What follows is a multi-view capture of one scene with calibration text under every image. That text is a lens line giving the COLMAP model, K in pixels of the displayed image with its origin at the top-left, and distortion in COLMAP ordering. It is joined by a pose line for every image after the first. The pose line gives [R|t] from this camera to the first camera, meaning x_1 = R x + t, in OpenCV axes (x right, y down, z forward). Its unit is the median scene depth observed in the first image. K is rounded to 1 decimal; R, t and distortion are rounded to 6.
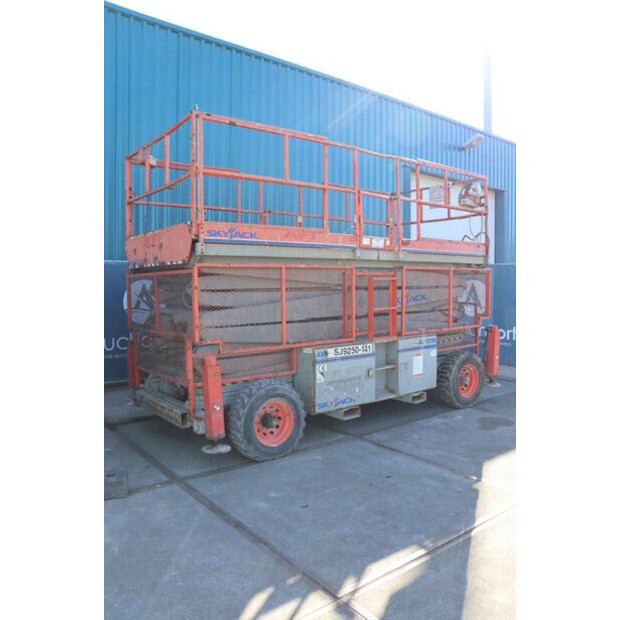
lens RADIAL K [[521.8, 0, 315.7], [0, 521.8, 312.7], [0, 0, 1]] dist [-0.161814, -0.002615]
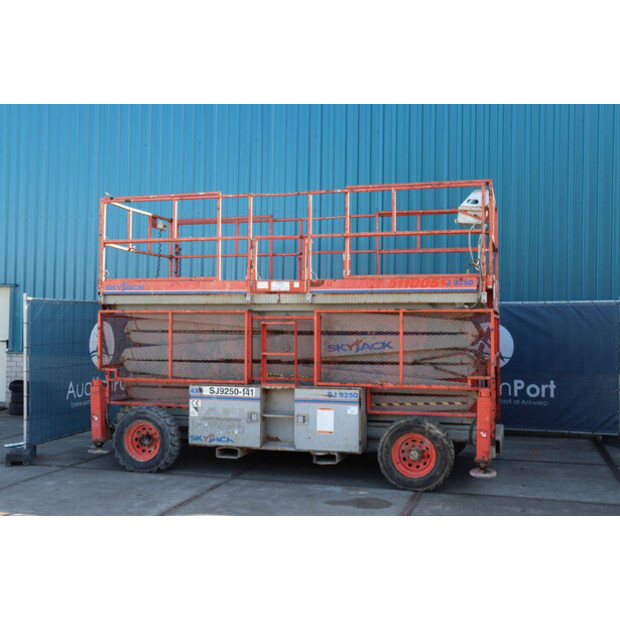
lens RADIAL K [[719.2, 0, 314.3], [0, 719.2, 312.8], [0, 0, 1]] dist [-0.013361, 0.000000]
pose [[0.583018, -0.008762, -0.812412, 1.403728], [-0.058758, 0.996869, -0.052918, -0.018910], [0.810332, 0.078587, 0.580677, 0.306151]]
